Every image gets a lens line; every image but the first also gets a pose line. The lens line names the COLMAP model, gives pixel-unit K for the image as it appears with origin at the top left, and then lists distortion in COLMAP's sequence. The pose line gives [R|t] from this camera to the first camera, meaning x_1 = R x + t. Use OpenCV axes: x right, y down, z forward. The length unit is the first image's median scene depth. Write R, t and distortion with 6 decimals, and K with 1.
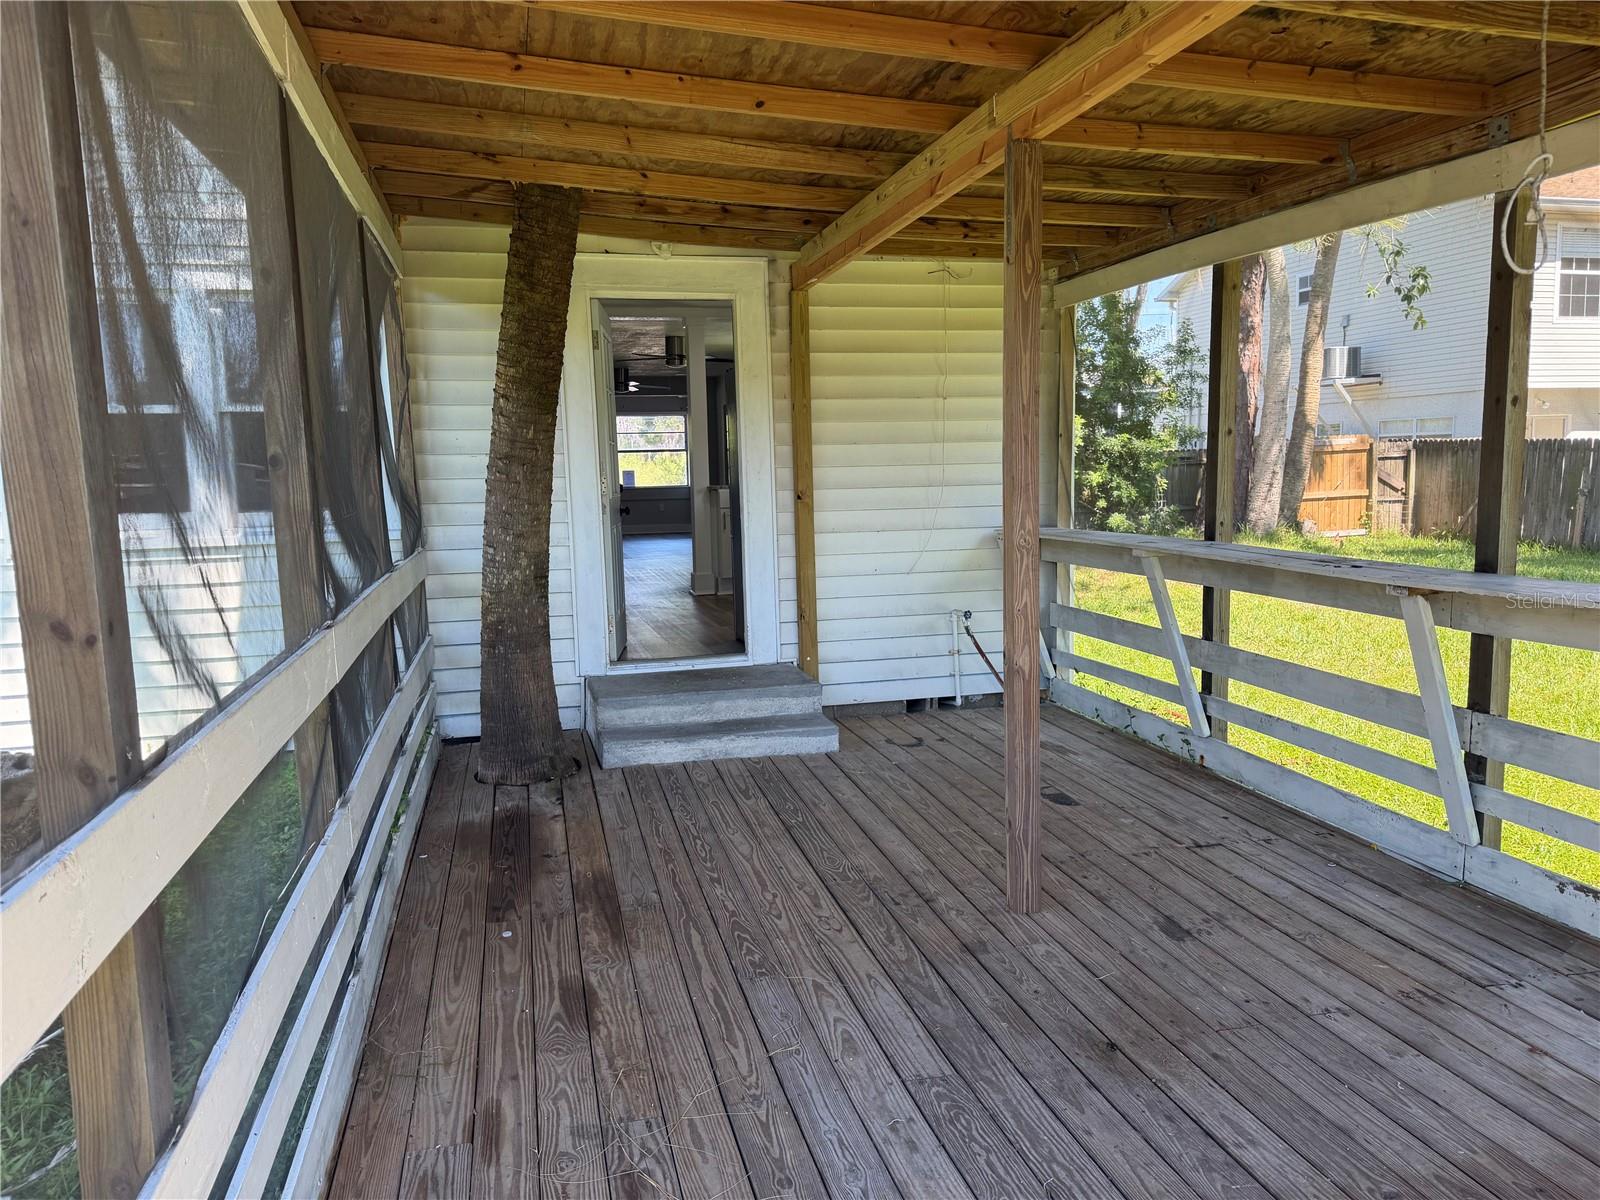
lens RADIAL K [[1123.2, 0, 802.6], [0, 1123.2, 599.3], [0, 0, 1]] dist [0.089490, -0.126088]
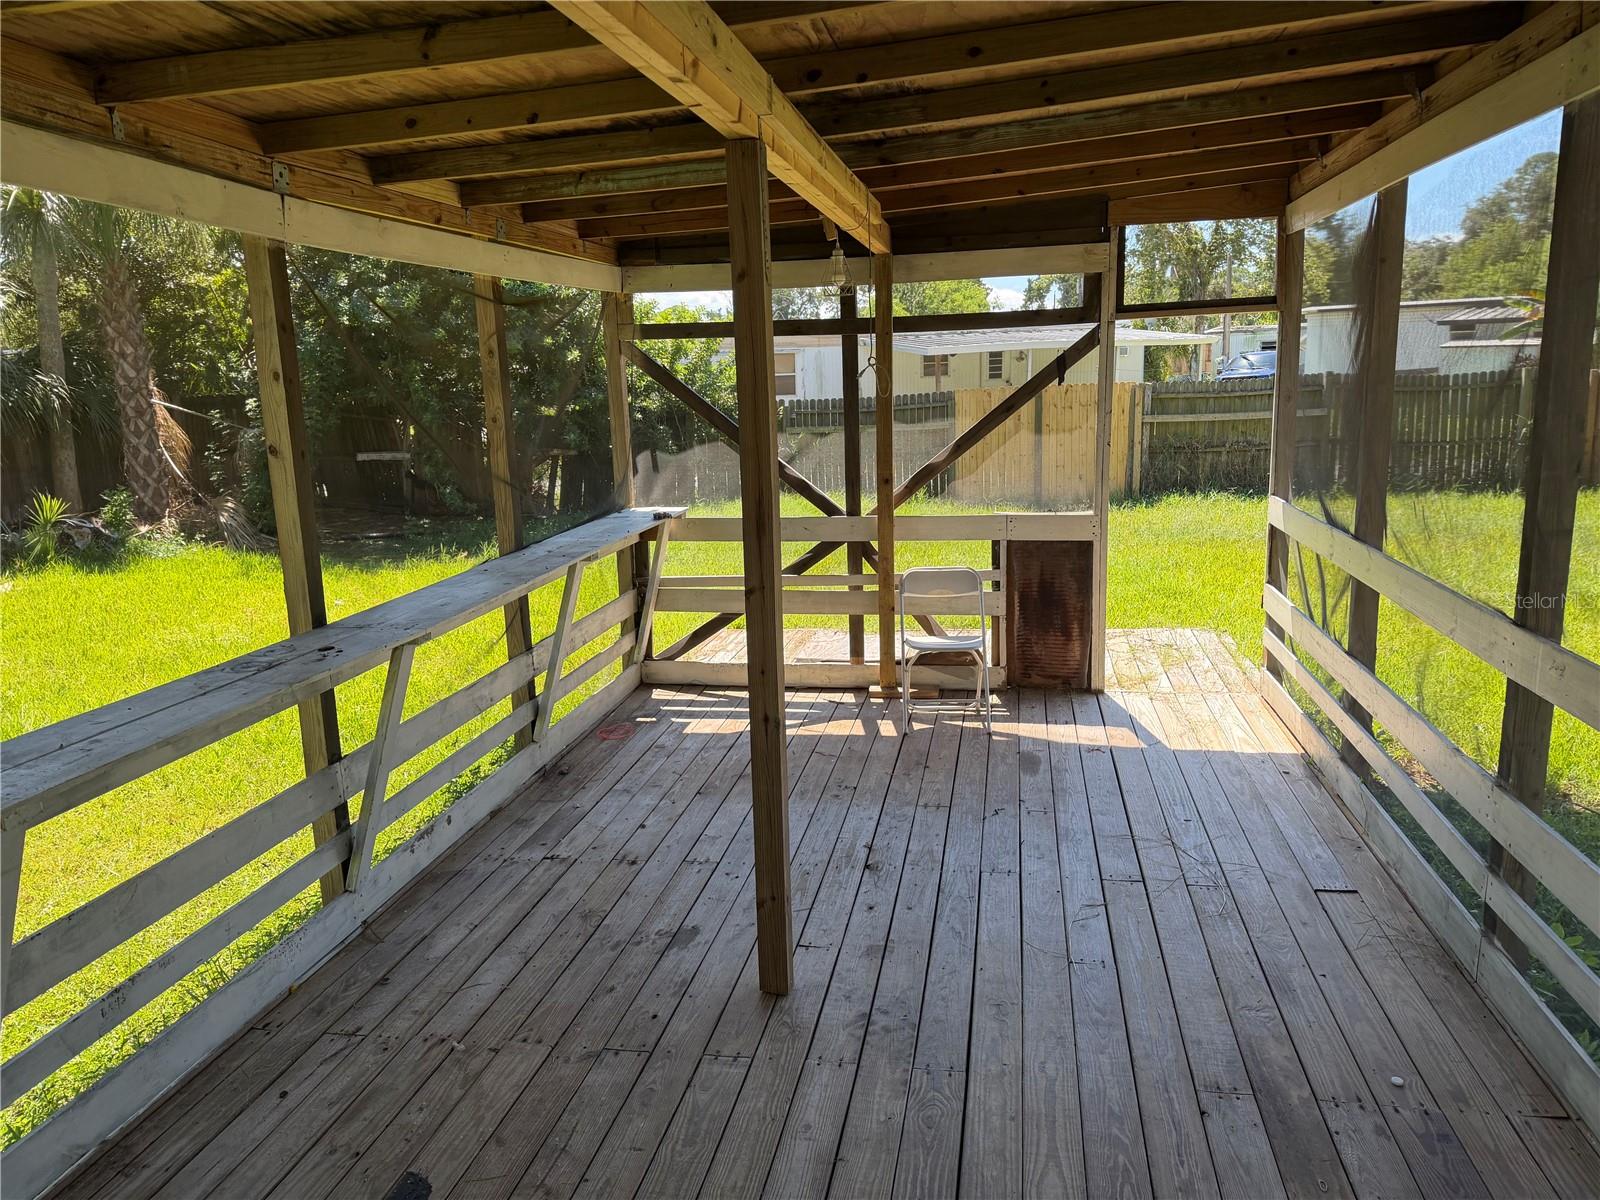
lens RADIAL K [[1128.1, 0, 806.8], [0, 1128.1, 597.6], [0, 0, 1]] dist [0.056525, -0.059460]
pose [[-0.908999, -0.032515, 0.415529, -0.193476], [0.098849, 0.951691, 0.290710, -0.286377], [-0.404907, 0.305330, -0.861872, 1.638644]]
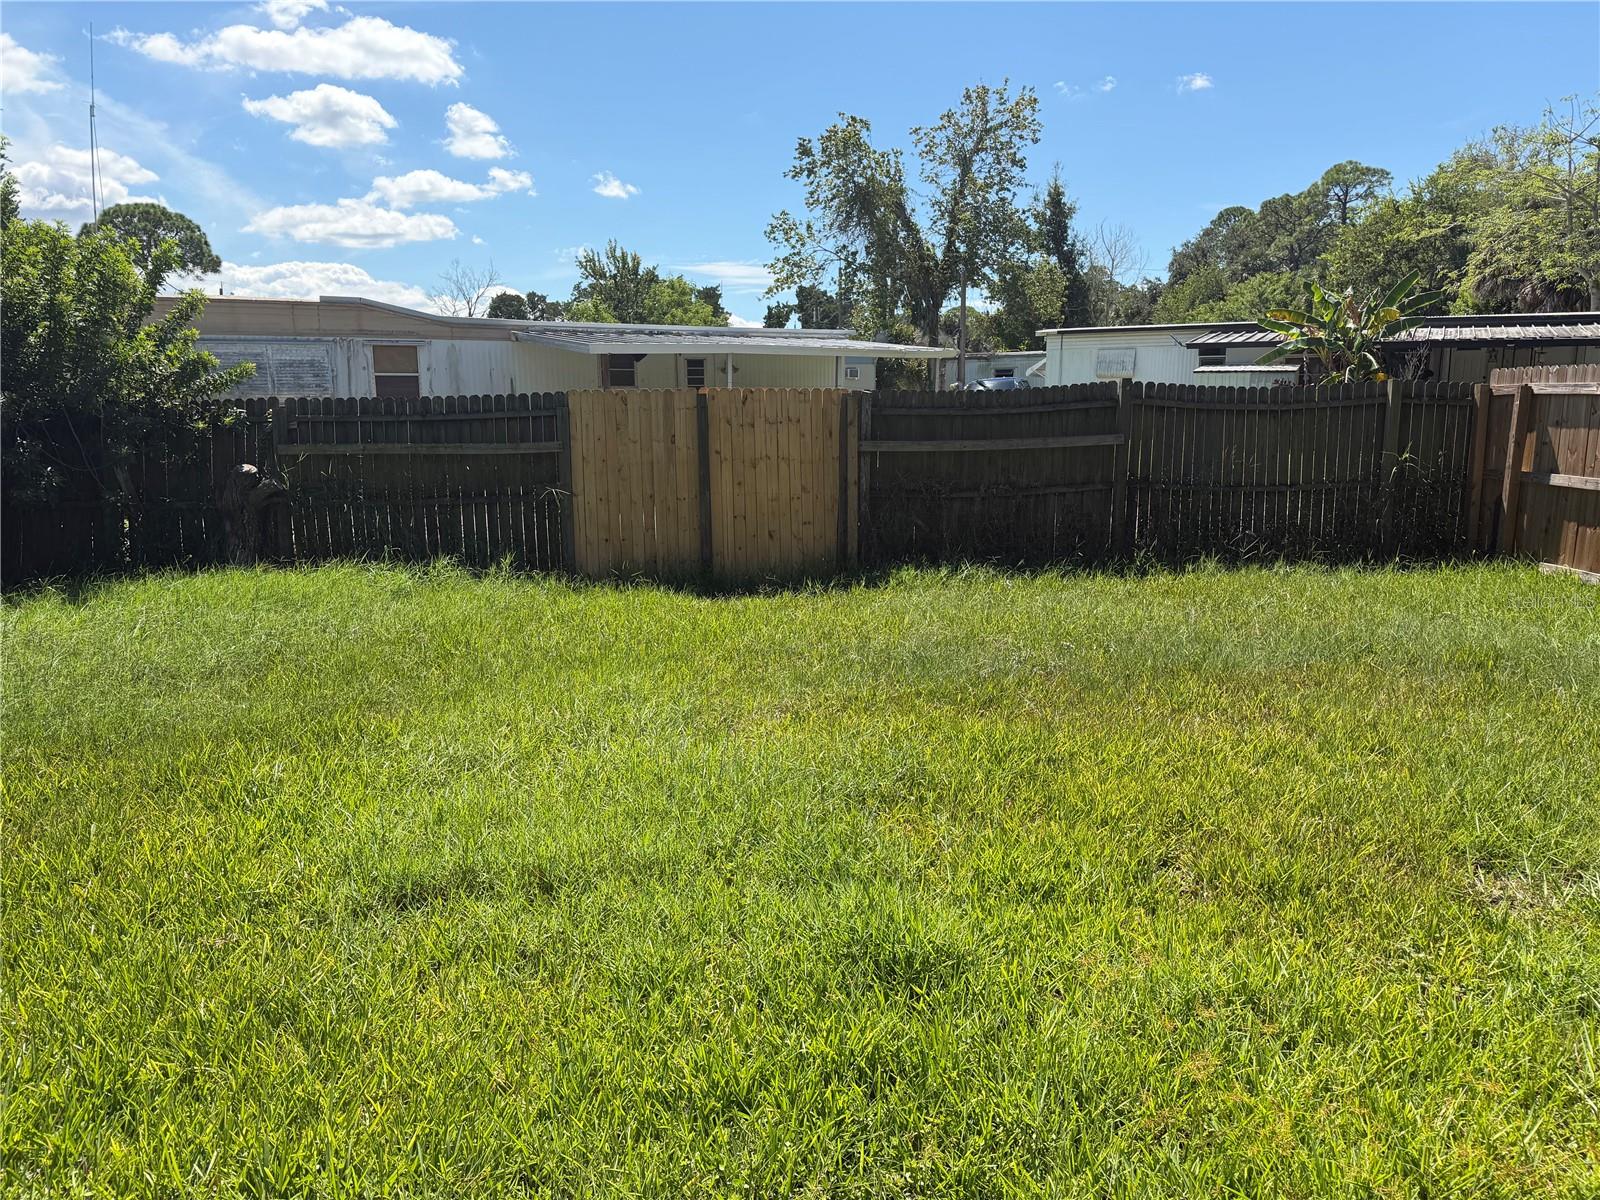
lens RADIAL K [[1123.2, 0, 802.6], [0, 1123.2, 599.3], [0, 0, 1]] dist [0.089490, -0.126088]
pose [[-0.976748, -0.009503, 0.214179, -0.157942], [0.053538, 0.956554, 0.286596, -0.232284], [-0.207597, 0.291399, -0.933804, 1.320624]]
